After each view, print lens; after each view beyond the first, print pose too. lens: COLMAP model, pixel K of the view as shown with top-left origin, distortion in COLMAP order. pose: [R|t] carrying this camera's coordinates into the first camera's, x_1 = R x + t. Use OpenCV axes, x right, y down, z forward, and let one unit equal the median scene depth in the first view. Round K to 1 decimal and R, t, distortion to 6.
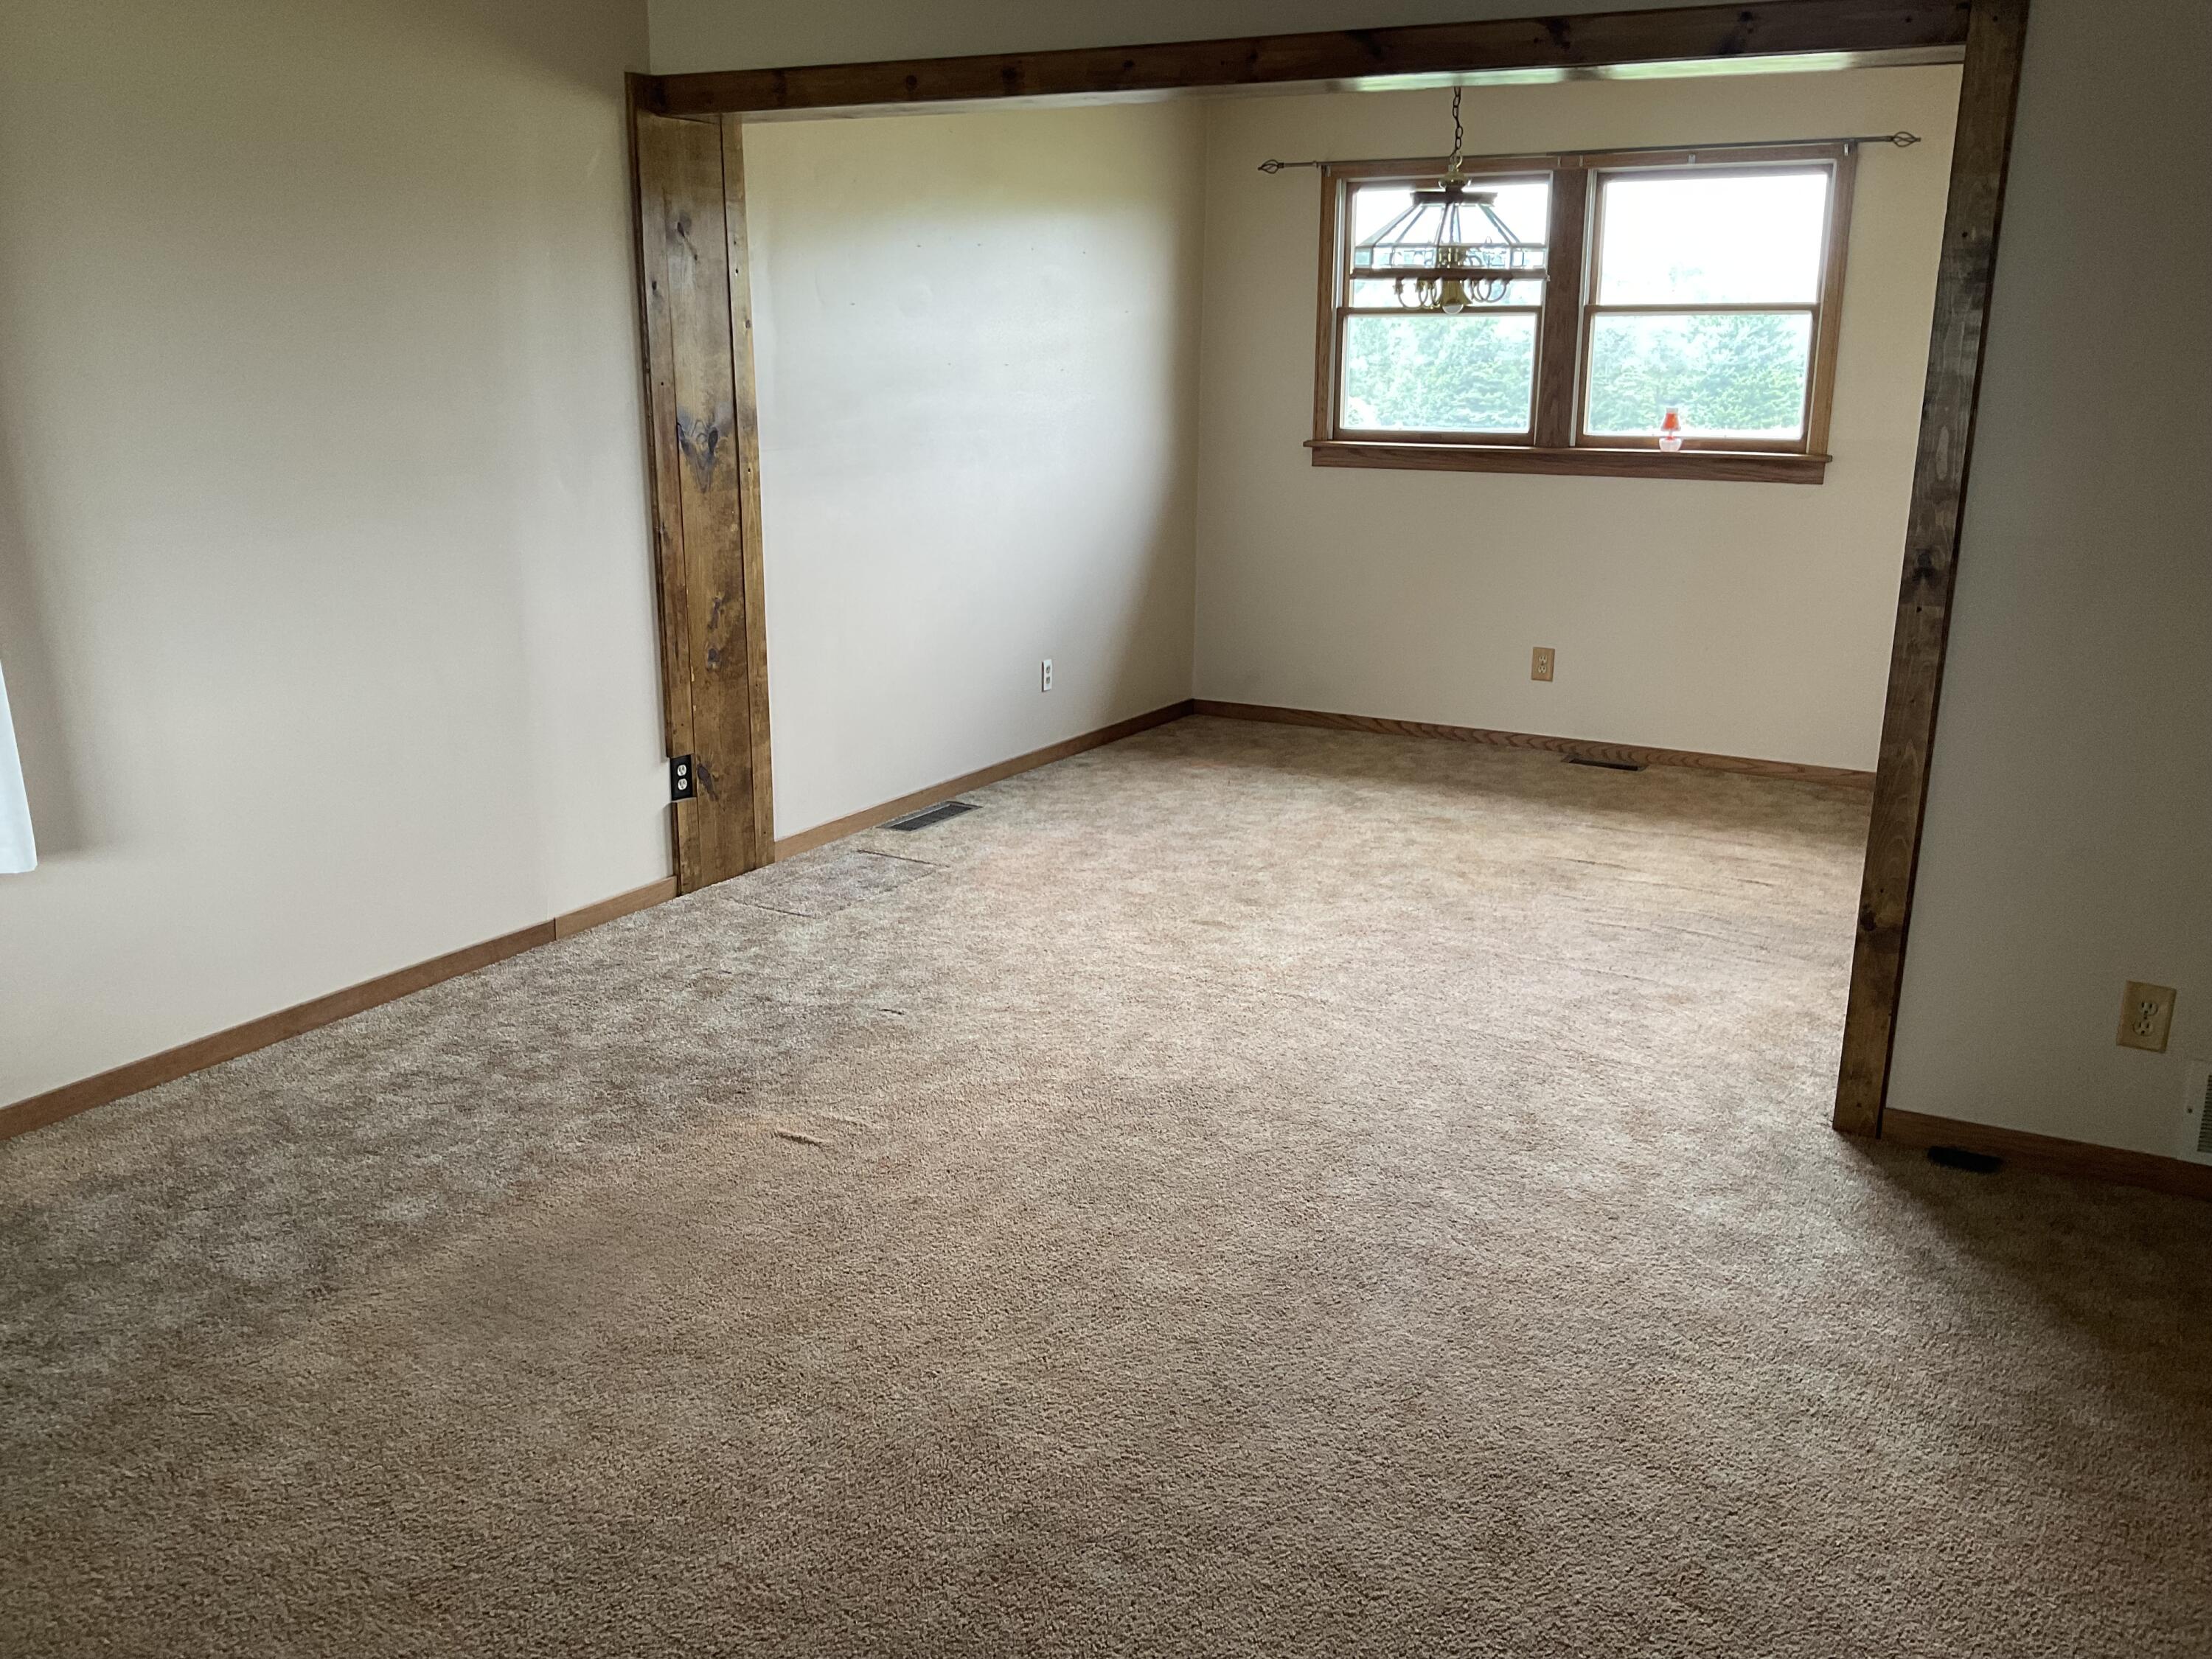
lens RADIAL K [[1835.0, 0, 1126.2], [0, 1835.0, 823.5], [0, 0, 1]] dist [0.056949, -0.085875]
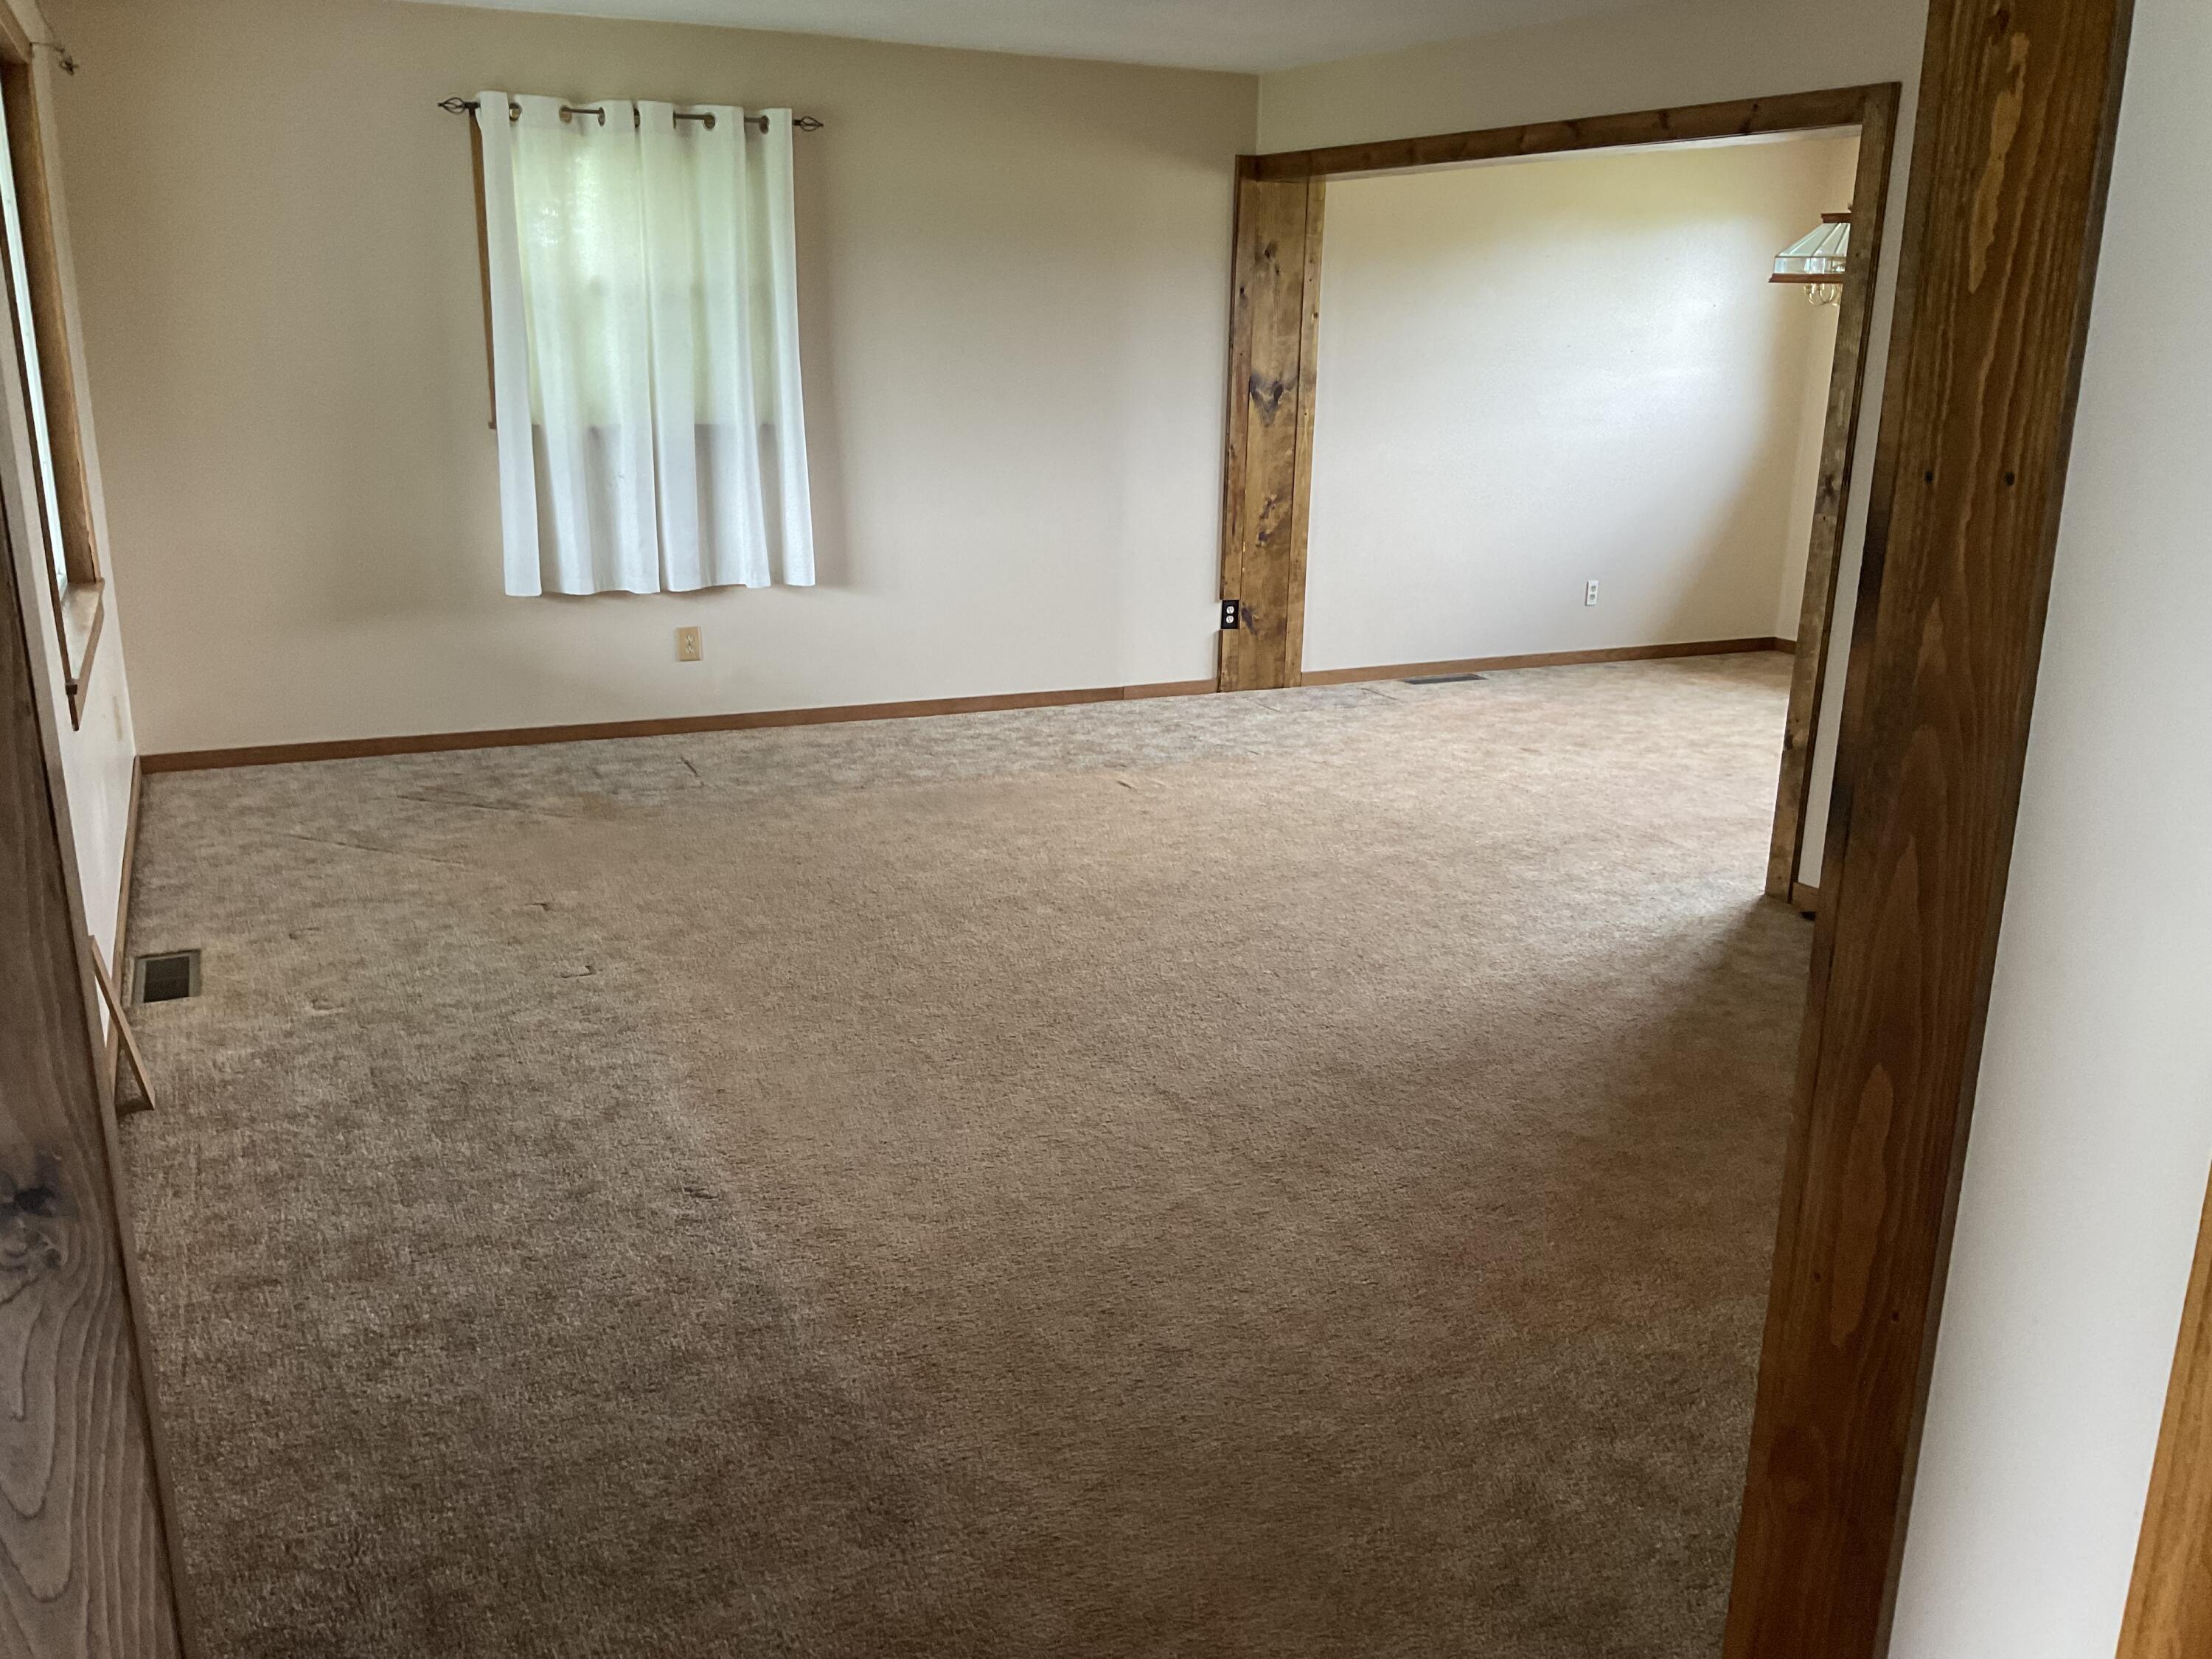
lens RADIAL K [[1835.0, 0, 1095.2], [0, 1835.0, 835.2], [0, 0, 1]] dist [0.056949, -0.085875]
pose [[0.823695, 0.158100, -0.544547, 0.529267], [-0.153099, 0.986686, 0.054886, 0.089573], [0.545974, 0.038161, 0.836932, -0.329800]]
